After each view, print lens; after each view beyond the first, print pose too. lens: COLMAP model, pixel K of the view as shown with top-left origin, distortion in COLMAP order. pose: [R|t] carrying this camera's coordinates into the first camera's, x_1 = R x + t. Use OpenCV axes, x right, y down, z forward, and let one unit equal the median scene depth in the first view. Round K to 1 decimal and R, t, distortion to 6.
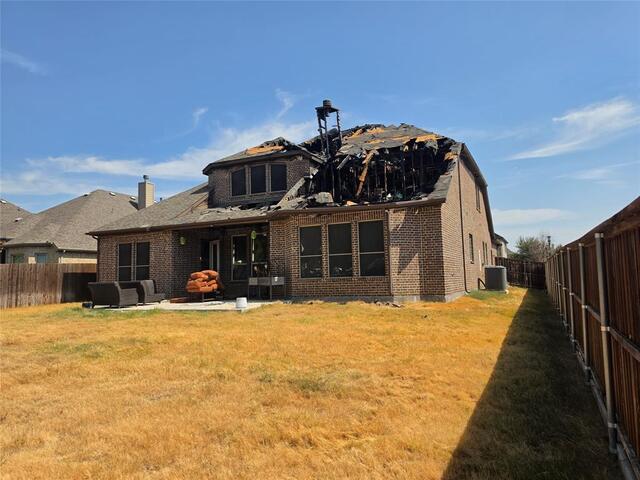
lens RADIAL K [[443.4, 0, 332.1], [0, 443.4, 238.9], [0, 0, 1]] dist [0.065183, -0.048405]
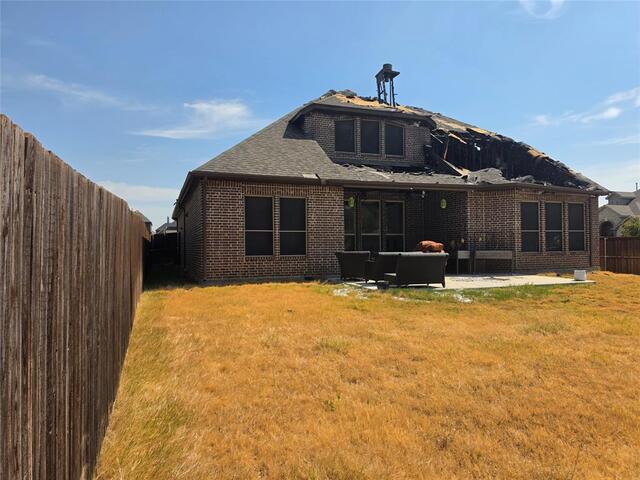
lens RADIAL K [[443.4, 0, 334.0], [0, 443.4, 239.5], [0, 0, 1]] dist [0.065183, -0.048405]
pose [[0.700727, 0.032222, 0.712701, -0.833323], [-0.069628, 0.997299, 0.023369, 0.049125], [-0.710023, -0.065999, 0.701078, 0.435845]]
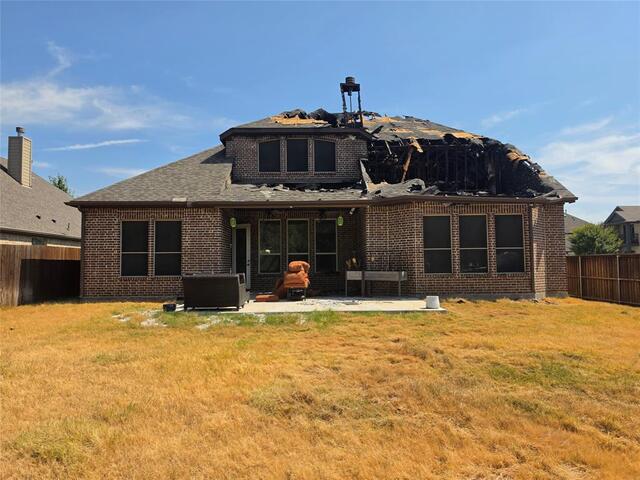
lens RADIAL K [[443.4, 0, 328.6], [0, 443.4, 243.3], [0, 0, 1]] dist [0.065183, -0.048405]
pose [[0.902335, 0.039399, 0.429231, -0.475800], [-0.051077, 0.998571, 0.015717, 0.017927], [-0.427998, -0.036105, 0.903058, 0.202039]]
